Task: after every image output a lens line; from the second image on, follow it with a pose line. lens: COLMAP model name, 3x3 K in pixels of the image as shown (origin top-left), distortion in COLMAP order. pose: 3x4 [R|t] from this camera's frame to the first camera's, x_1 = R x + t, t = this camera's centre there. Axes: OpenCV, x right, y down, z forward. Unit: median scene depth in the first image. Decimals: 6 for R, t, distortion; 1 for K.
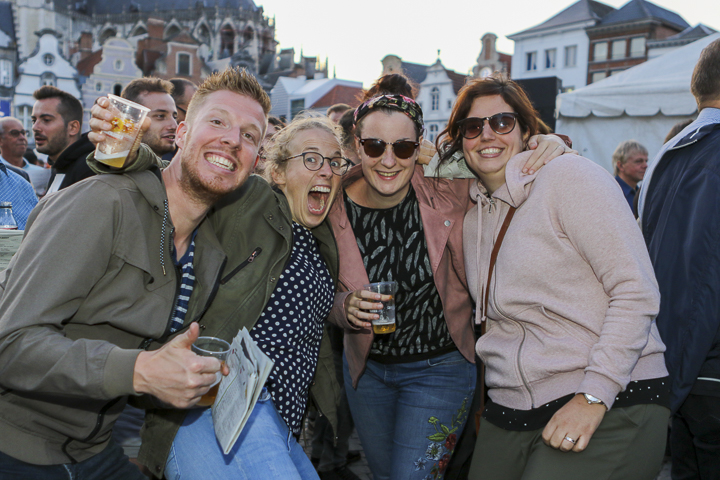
lens RADIAL K [[763.0, 0, 362.4], [0, 763.0, 235.3], [0, 0, 1]] dist [0.029515, 0.000000]
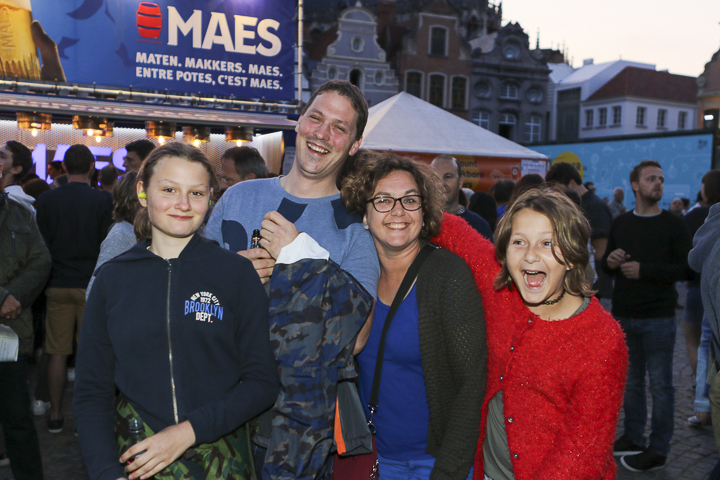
lens RADIAL K [[763.0, 0, 355.0], [0, 763.0, 237.9], [0, 0, 1]] dist [0.029515, 0.000000]
pose [[0.972801, 0.015371, -0.231131, -0.138921], [-0.019126, 0.999719, -0.014013, -0.019473], [0.230851, 0.018053, 0.972822, 0.261038]]
